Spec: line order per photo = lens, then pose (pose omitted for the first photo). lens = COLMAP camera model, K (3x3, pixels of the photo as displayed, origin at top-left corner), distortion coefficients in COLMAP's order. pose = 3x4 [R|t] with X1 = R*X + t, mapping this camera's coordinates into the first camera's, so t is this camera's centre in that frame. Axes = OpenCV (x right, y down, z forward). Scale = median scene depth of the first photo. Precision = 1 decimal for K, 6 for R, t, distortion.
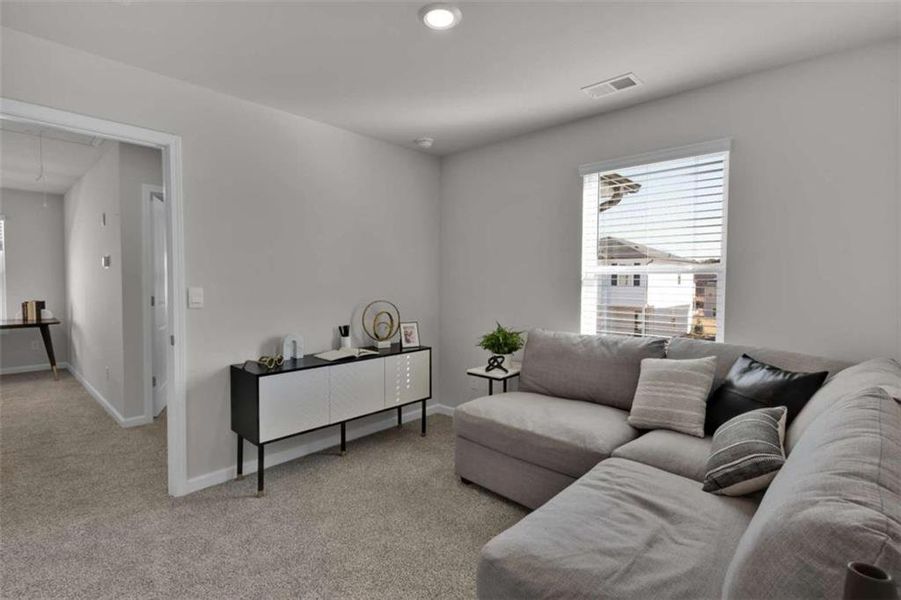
lens RADIAL K [[413.6, 0, 449.8], [0, 413.6, 292.3], [0, 0, 1]] dist [0.003838, -0.000270]
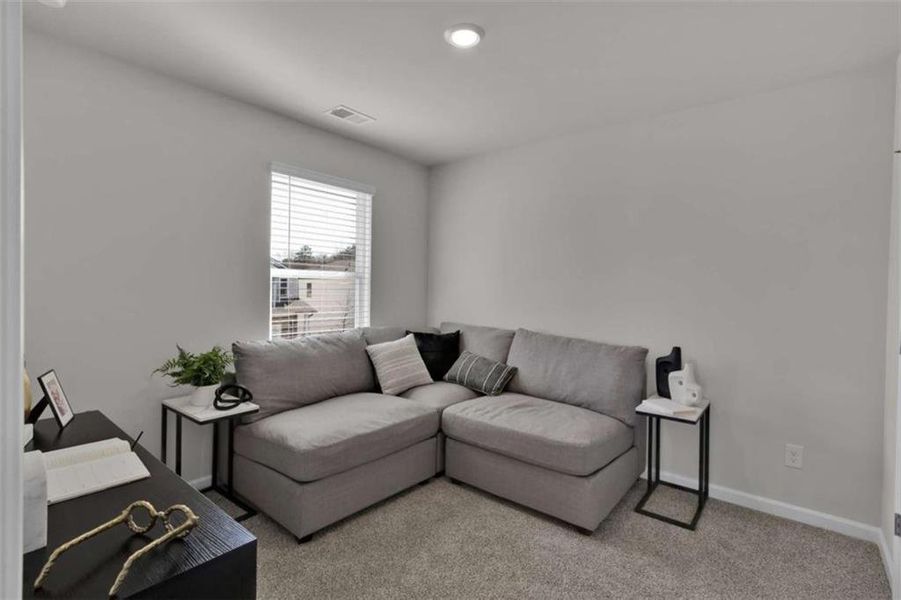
lens RADIAL K [[413.6, 0, 449.8], [0, 413.6, 292.3], [0, 0, 1]] dist [0.003838, -0.000270]
pose [[-0.032369, -0.015146, 0.999361, -0.713221], [0.014364, 0.999775, 0.015618, -0.019183], [-0.999373, 0.014860, -0.032144, 0.707990]]
